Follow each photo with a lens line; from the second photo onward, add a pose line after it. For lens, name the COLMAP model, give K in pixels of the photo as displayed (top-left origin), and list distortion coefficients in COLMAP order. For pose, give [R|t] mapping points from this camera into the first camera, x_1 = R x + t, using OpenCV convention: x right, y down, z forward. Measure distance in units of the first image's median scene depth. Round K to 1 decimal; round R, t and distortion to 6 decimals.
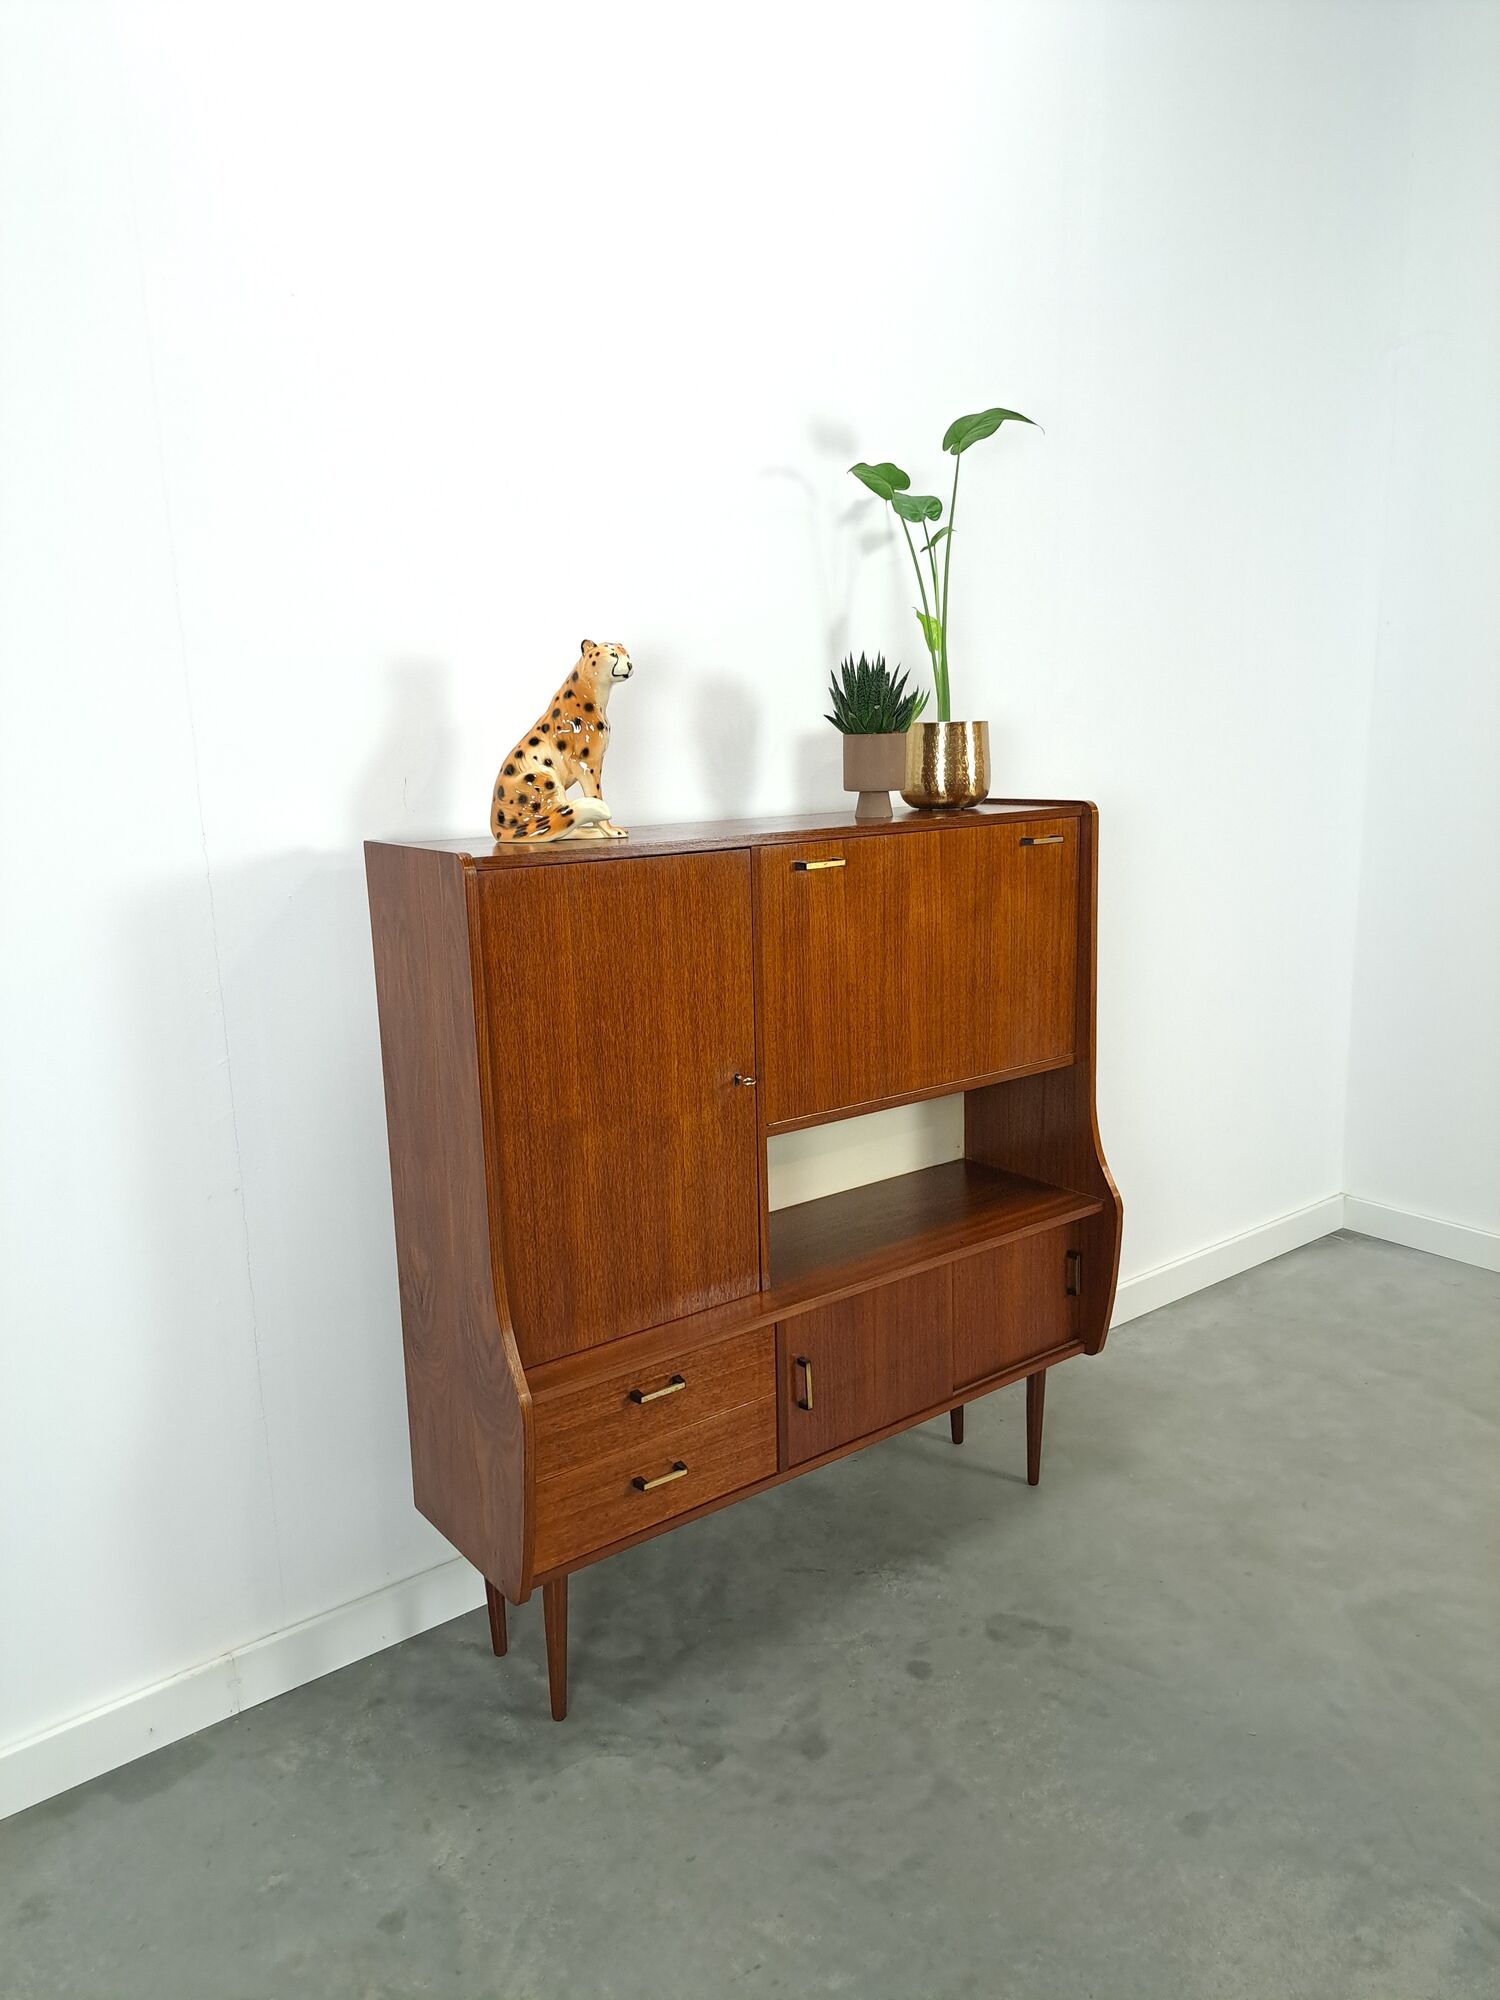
lens RADIAL K [[1425.9, 0, 745.0], [0, 1425.9, 1042.0], [0, 0, 1]] dist [0.074068, -0.074353]
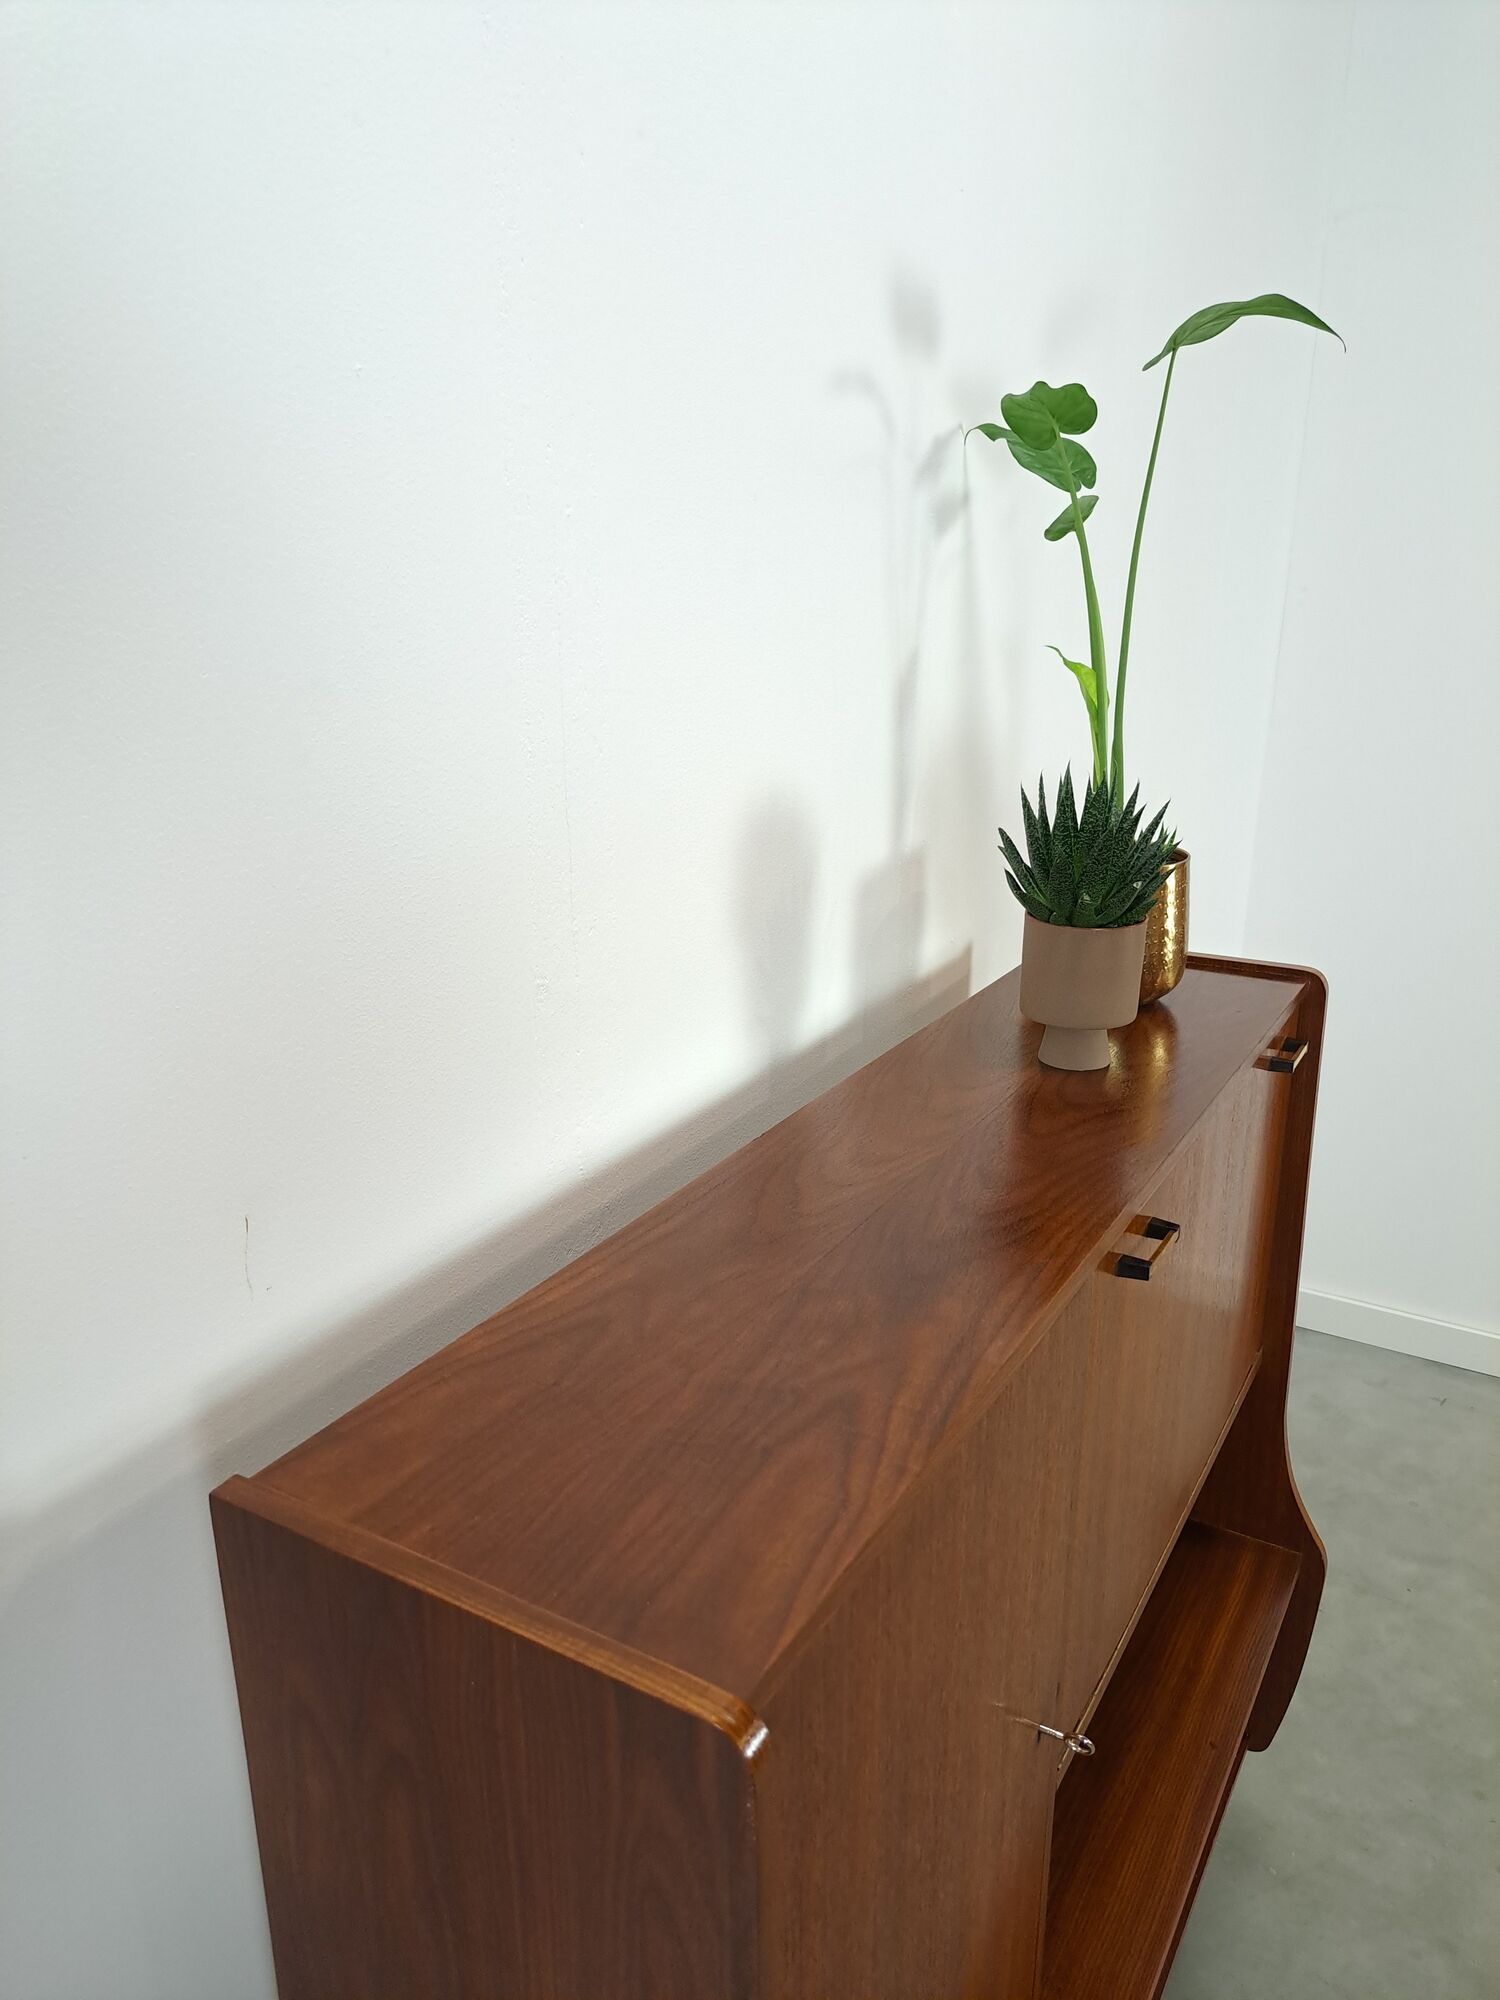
lens RADIAL K [[1439.4, 0, 734.8], [0, 1439.4, 1042.5], [0, 0, 1]] dist [0.057302, -0.048164]
pose [[0.930593, -0.100599, 0.351960, -0.235826], [0.061755, 0.990860, 0.119930, -0.254085], [-0.360808, -0.089870, 0.928300, 0.576271]]
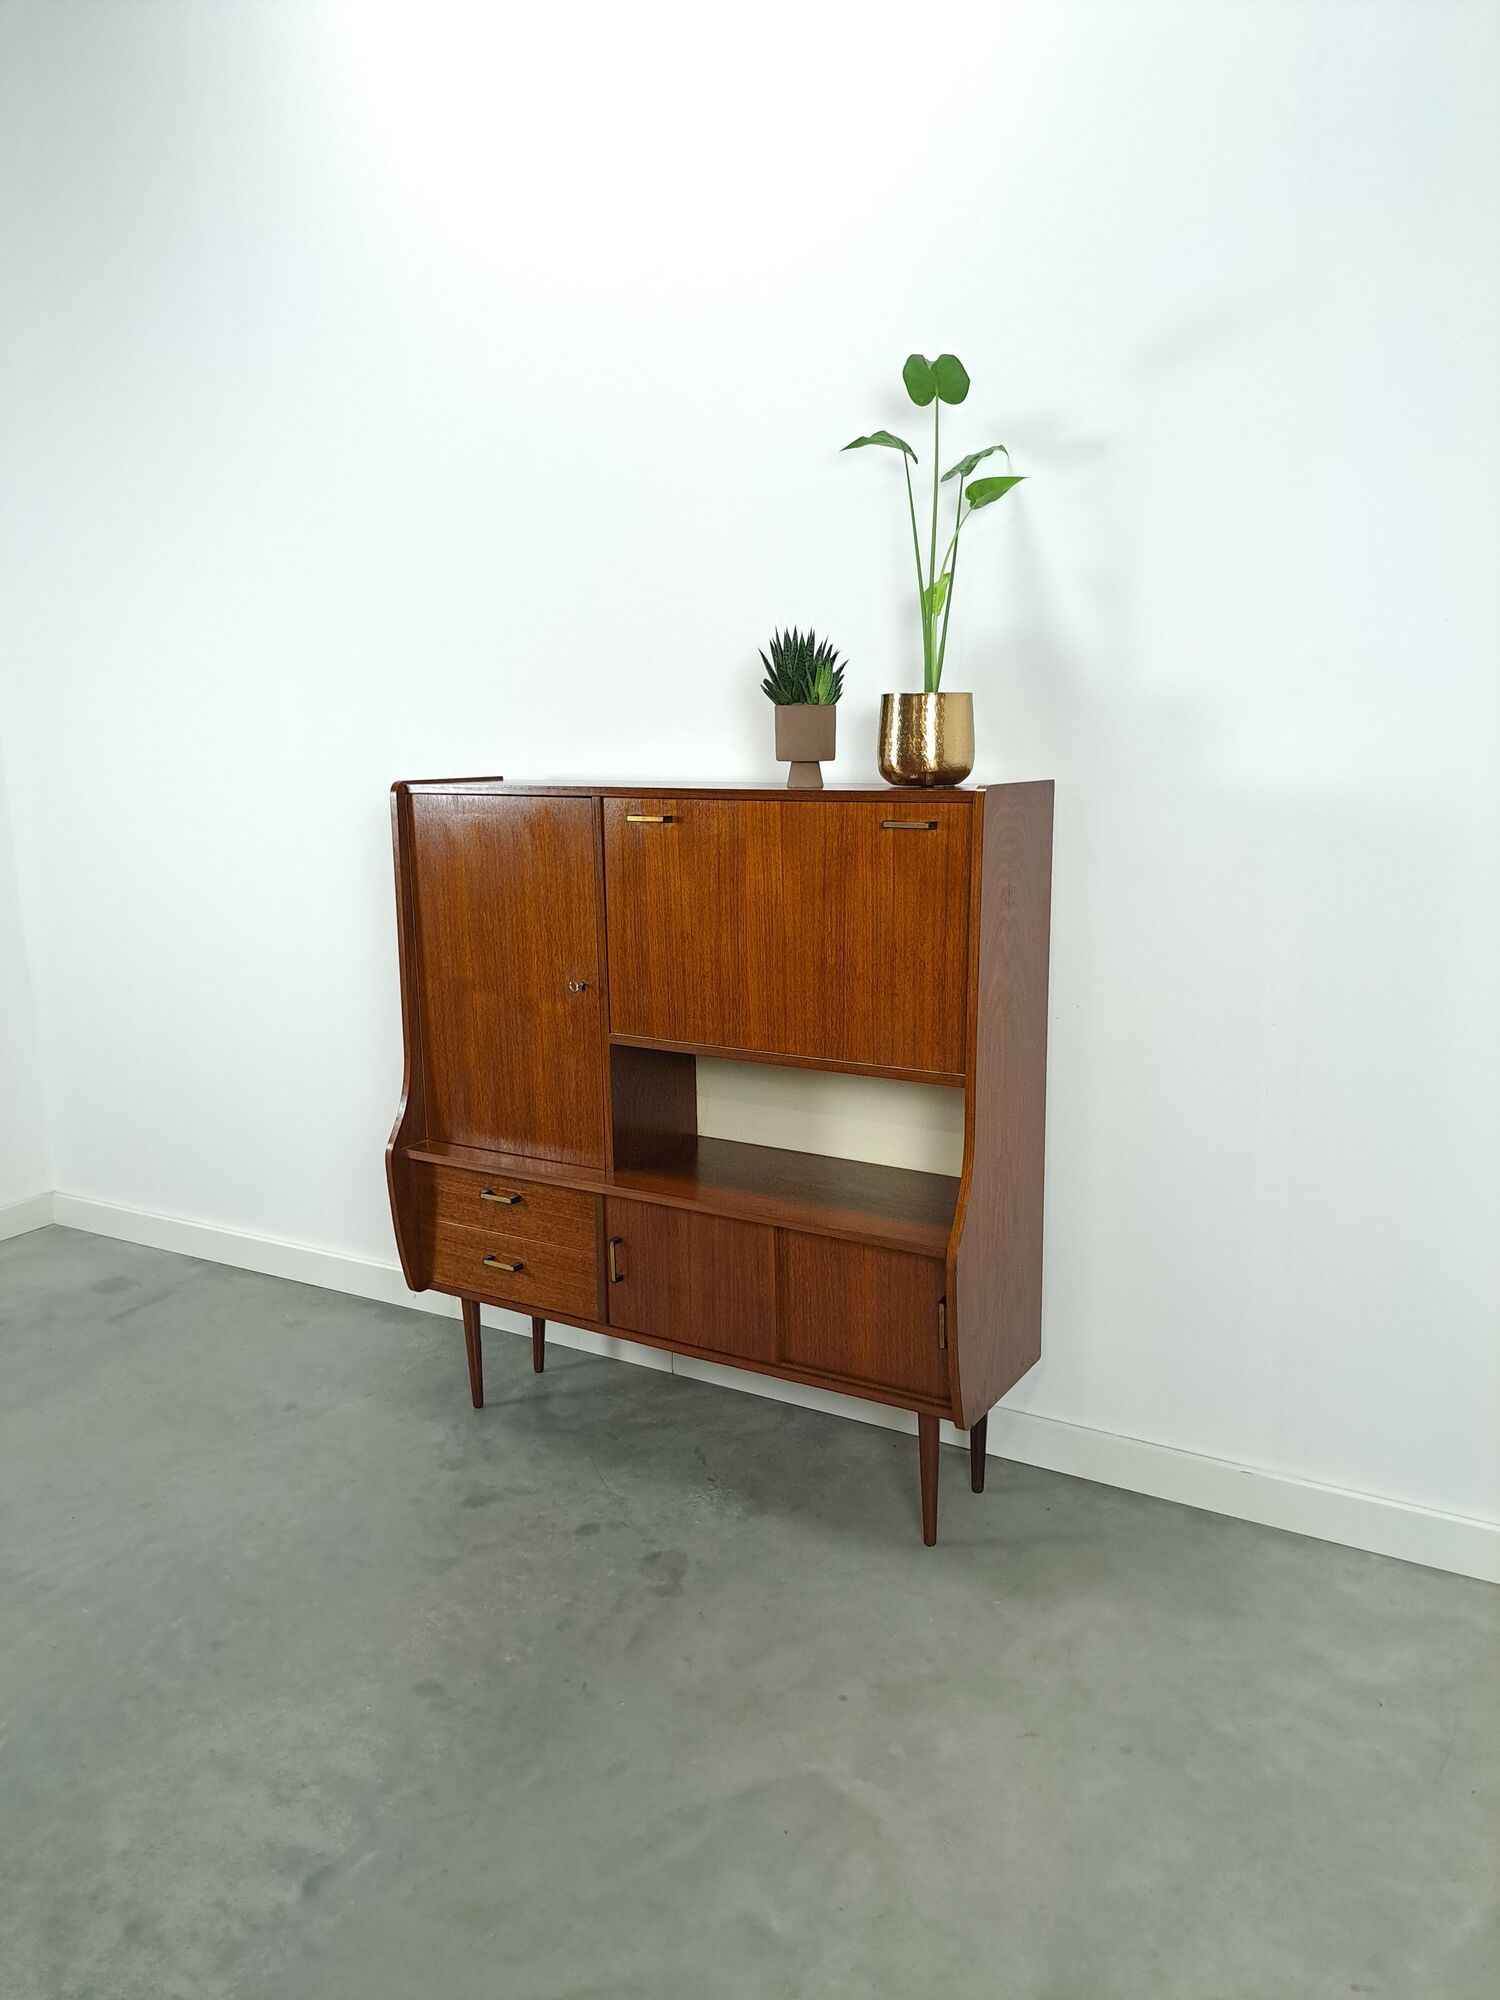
lens RADIAL K [[1414.5, 0, 755.5], [0, 1414.5, 1037.5], [0, 0, 1]] dist [0.108780, -0.144903]
pose [[0.366021, 0.212946, -0.905915, 1.113419], [-0.200571, 0.968640, 0.146652, -0.133948], [0.908735, 0.128023, 0.397254, 0.623572]]
